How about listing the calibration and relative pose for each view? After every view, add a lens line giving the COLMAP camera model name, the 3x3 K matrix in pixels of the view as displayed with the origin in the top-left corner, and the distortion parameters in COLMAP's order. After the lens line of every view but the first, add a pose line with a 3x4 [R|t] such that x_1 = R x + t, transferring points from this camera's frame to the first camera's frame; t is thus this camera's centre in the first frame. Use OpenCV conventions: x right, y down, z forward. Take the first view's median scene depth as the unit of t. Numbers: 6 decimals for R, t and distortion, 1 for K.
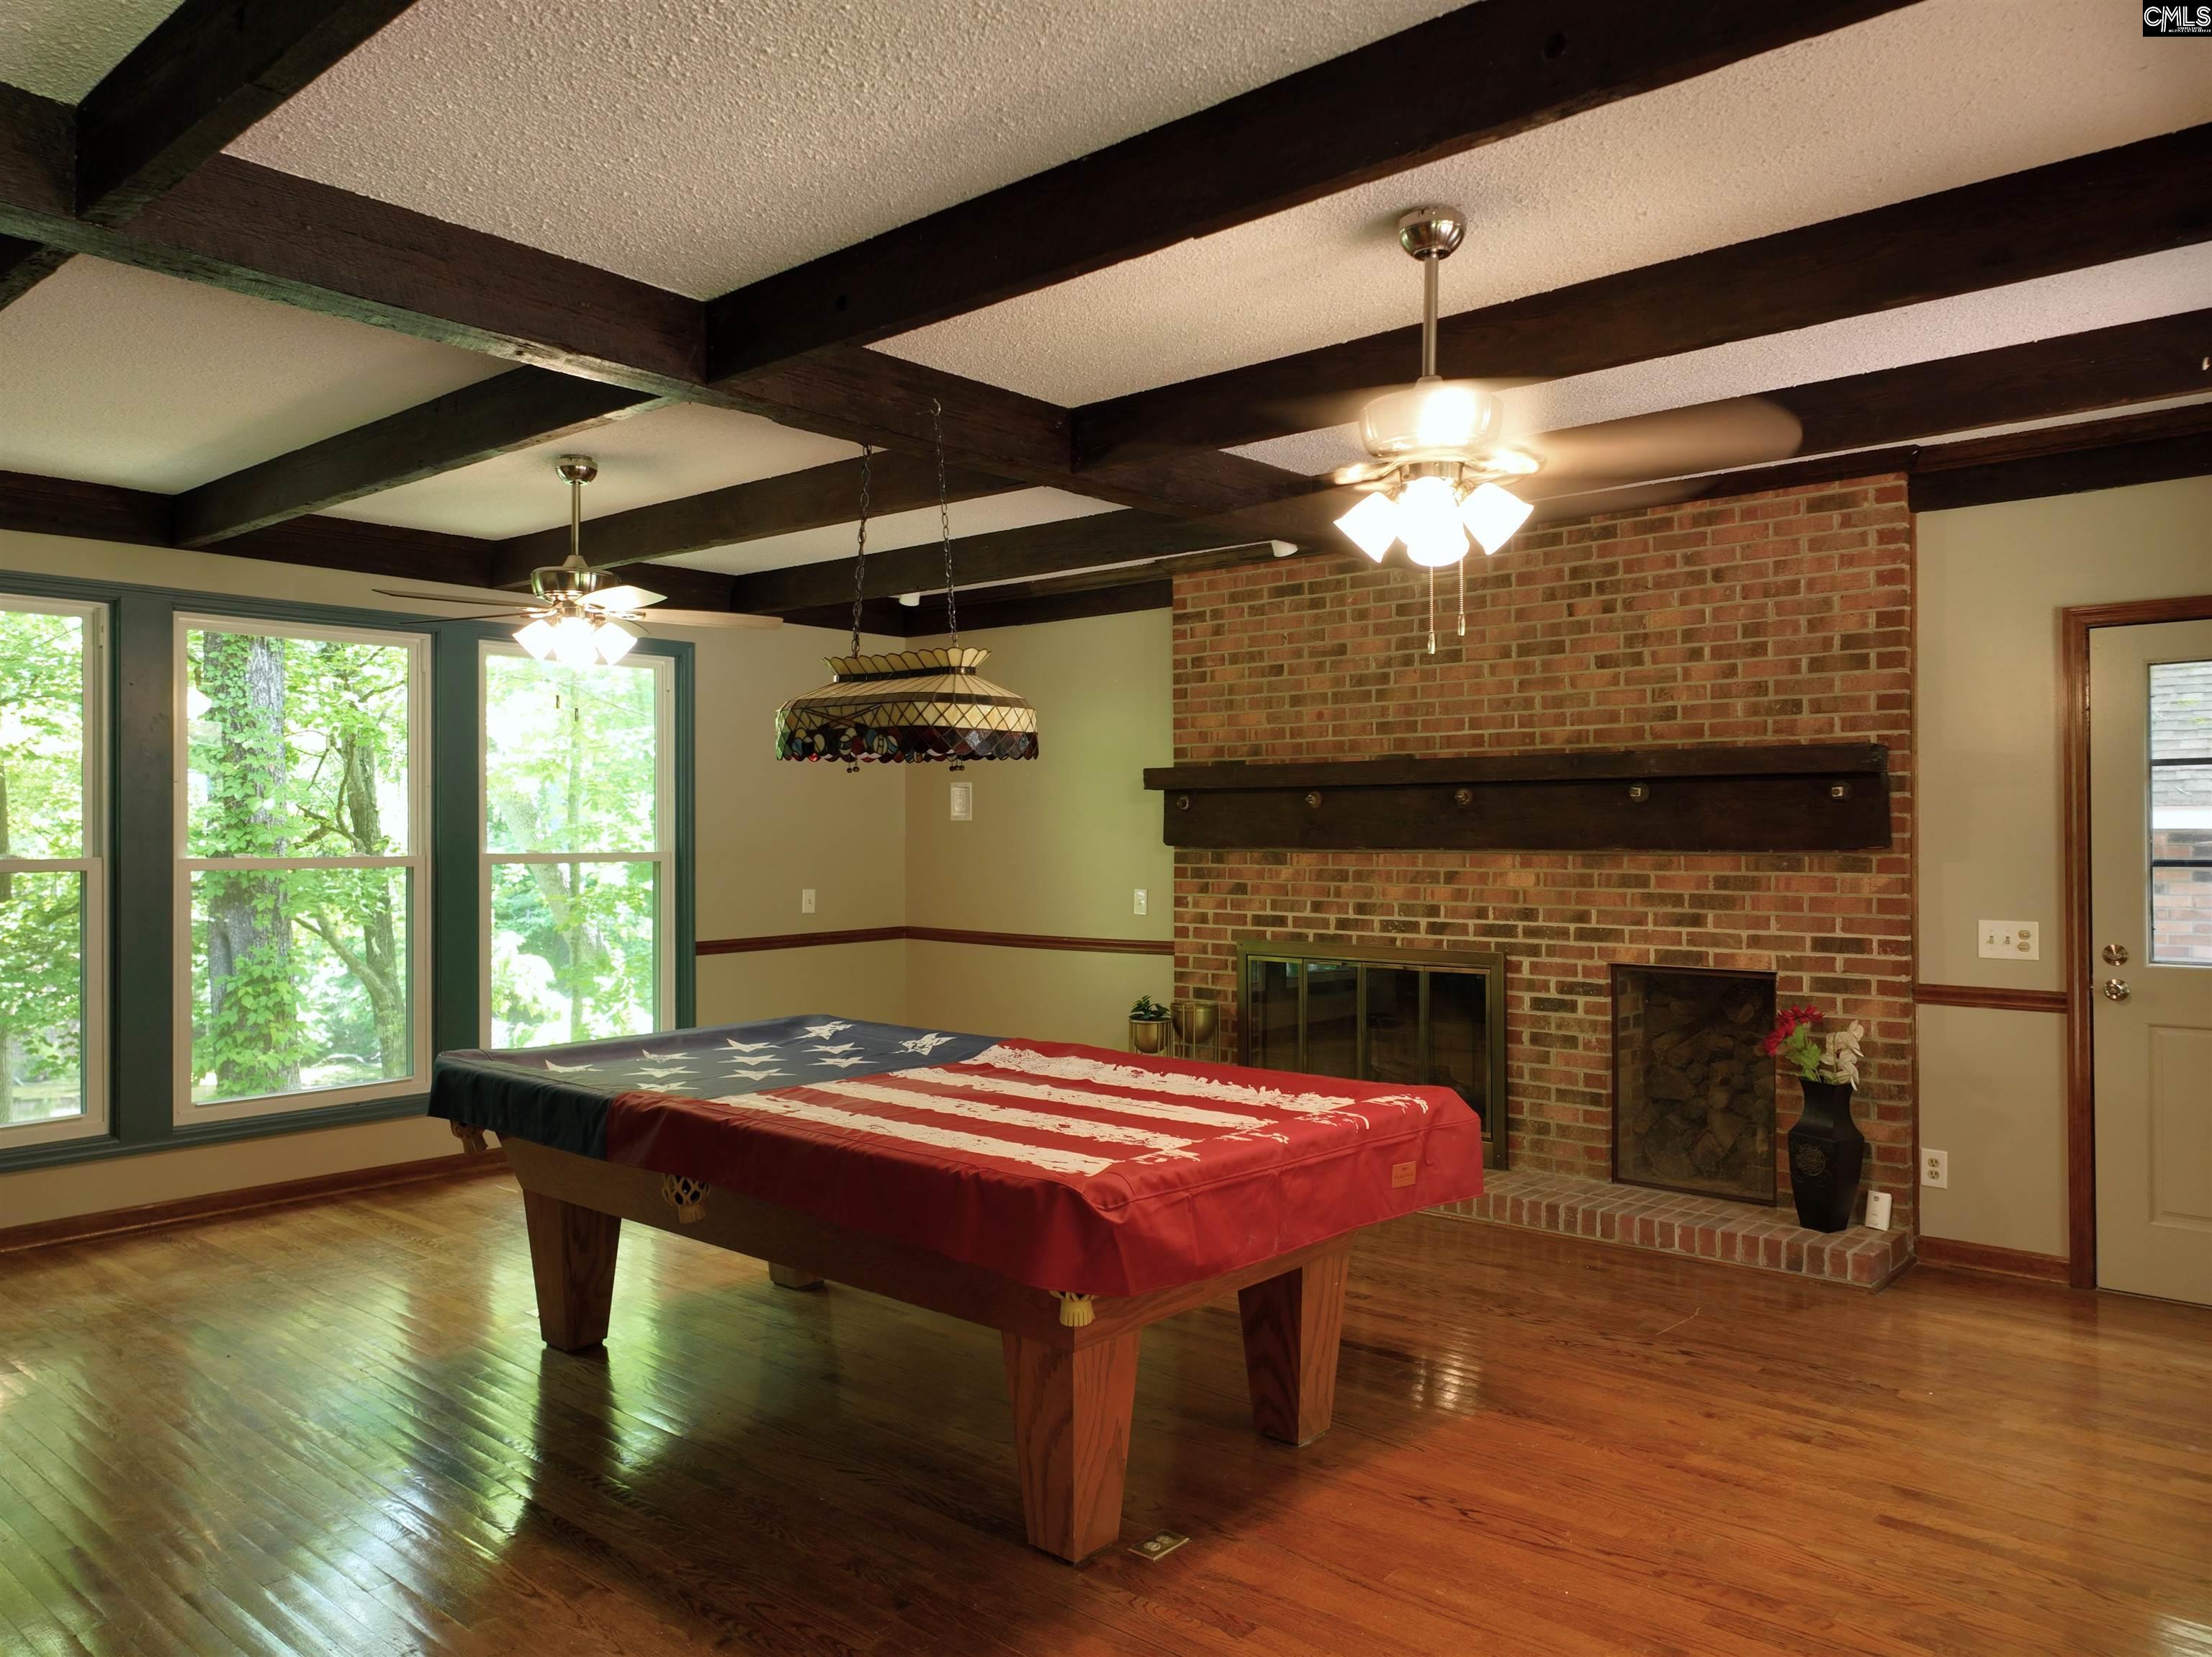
lens RADIAL K [[1553.2, 0, 1117.0], [0, 1553.2, 830.8], [0, 0, 1]] dist [0.019115, -0.033102]
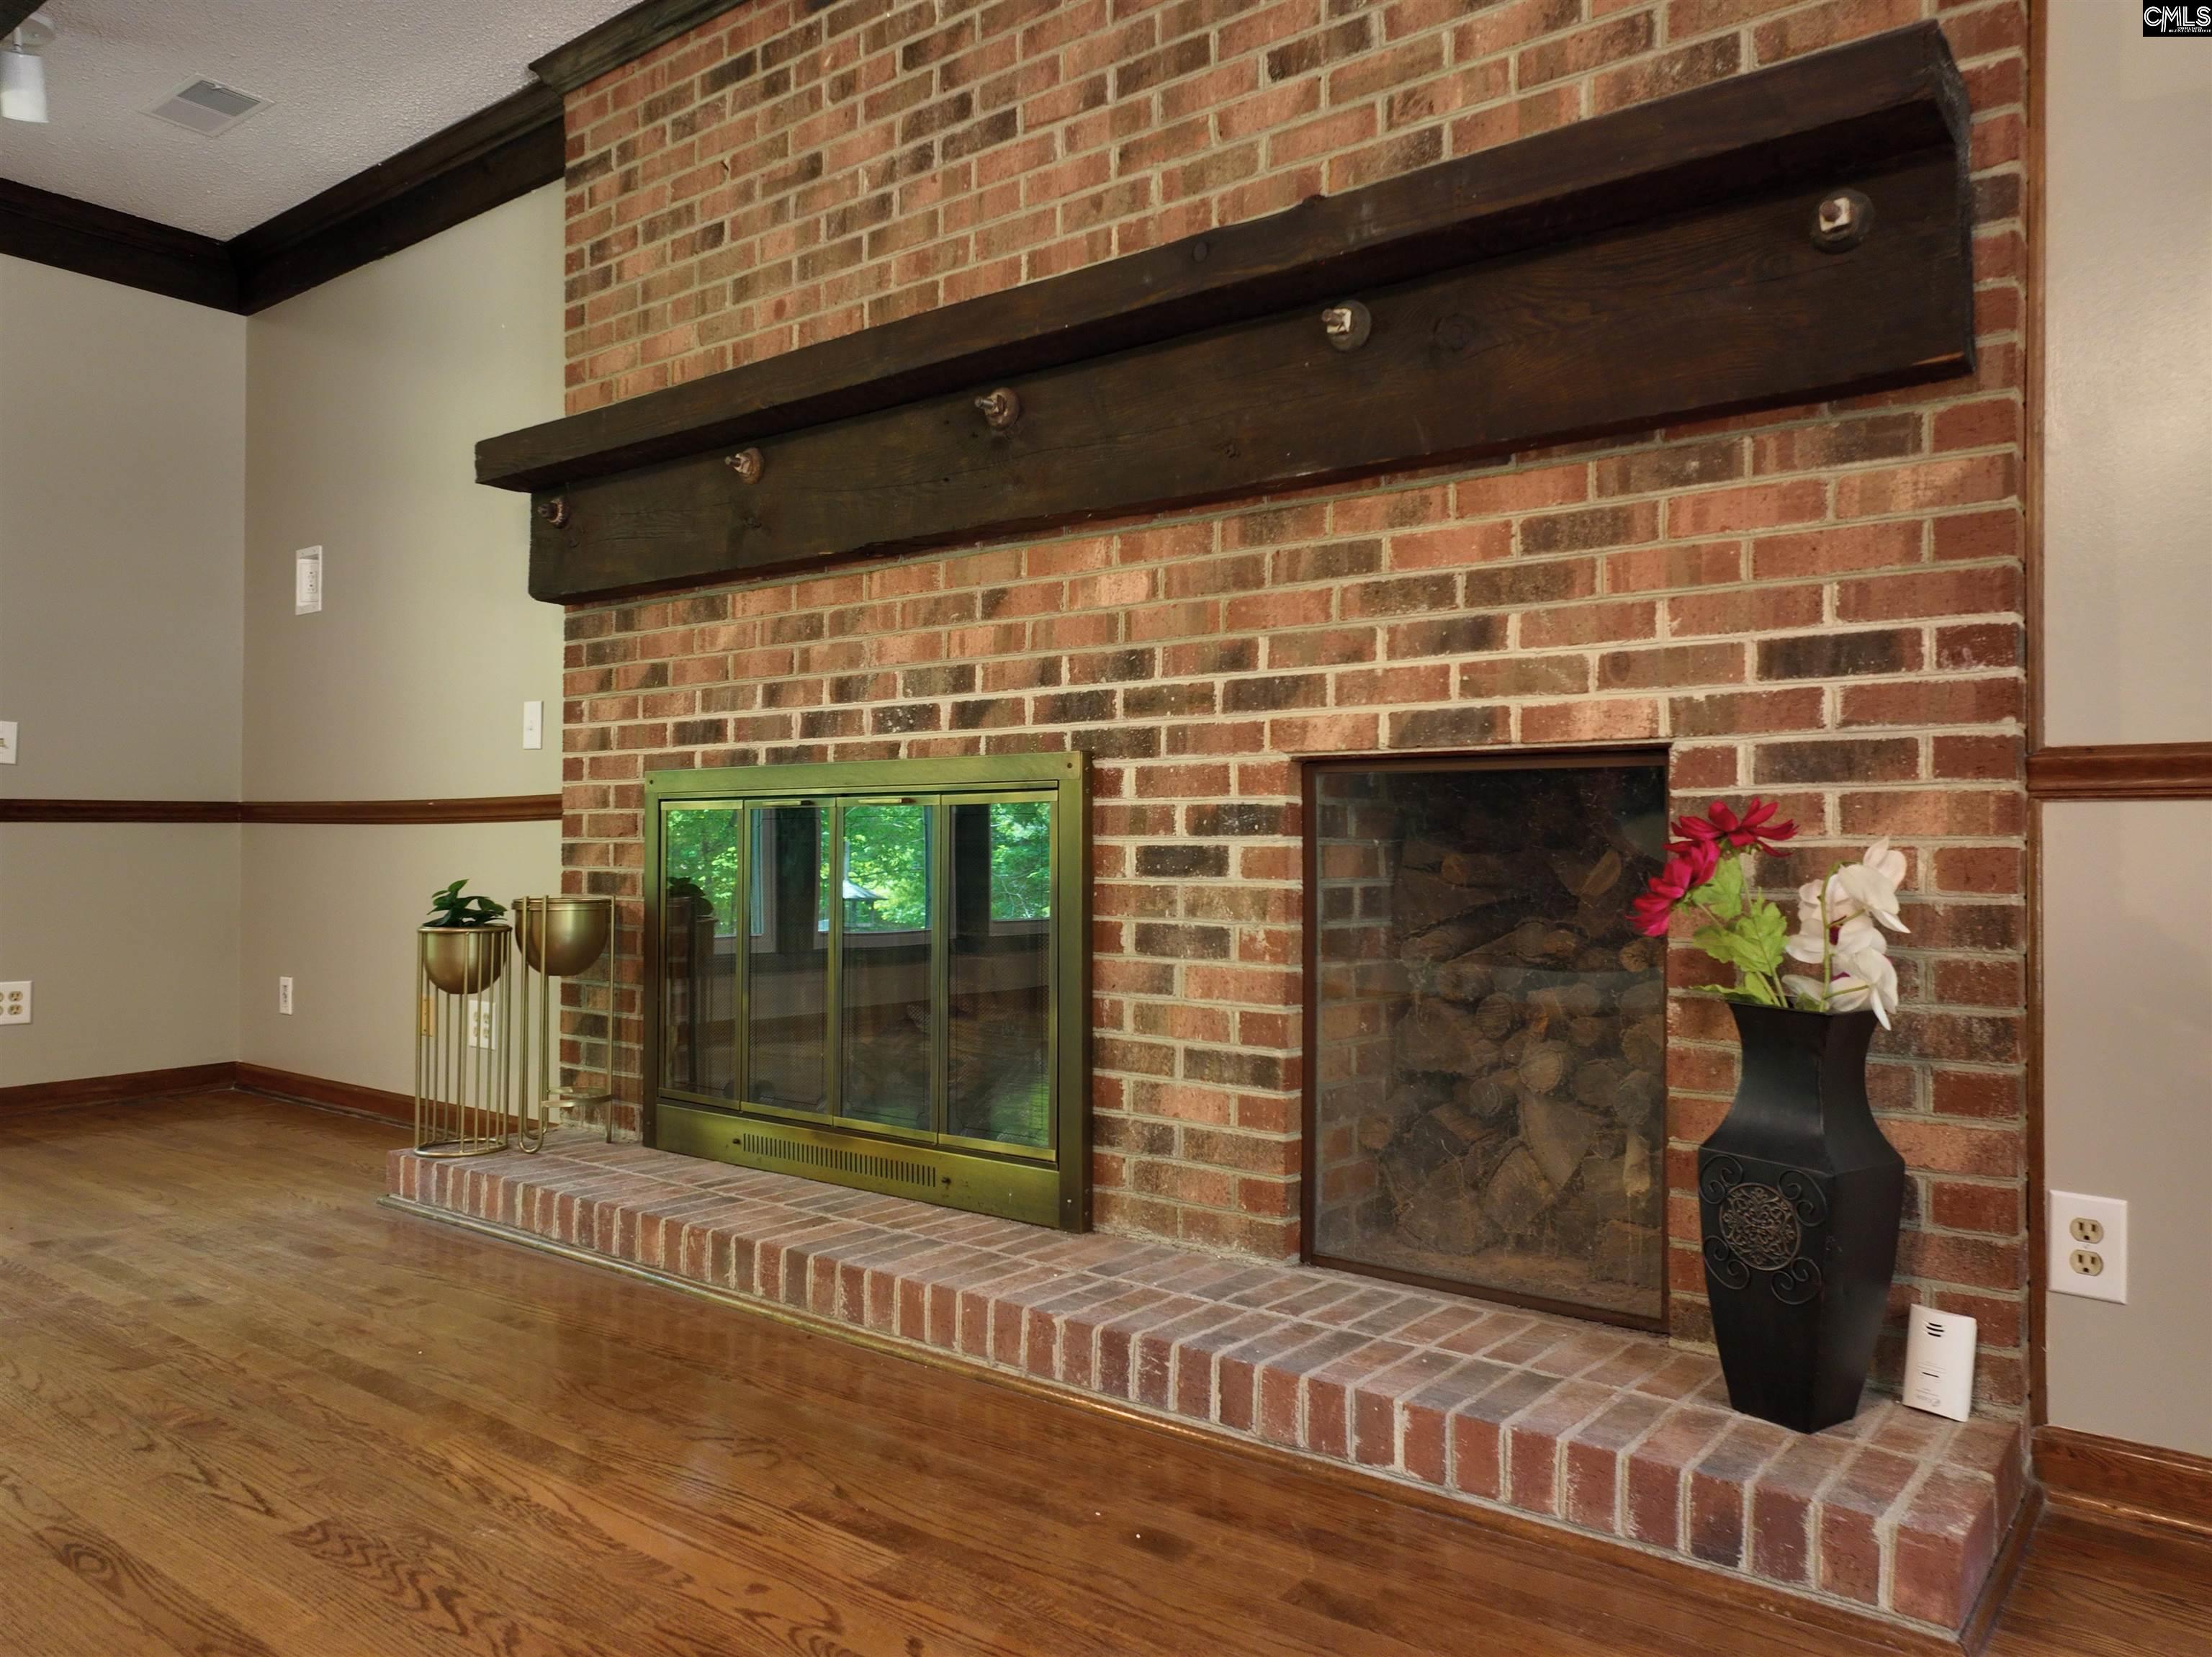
lens RADIAL K [[1553.2, 0, 1117.0], [0, 1553.2, 830.8], [0, 0, 1]] dist [0.019115, -0.033102]
pose [[0.998637, 0.006571, 0.051773, 0.246734], [-0.006263, 0.999962, -0.006094, 0.109450], [-0.051811, 0.005761, 0.998640, 0.575236]]
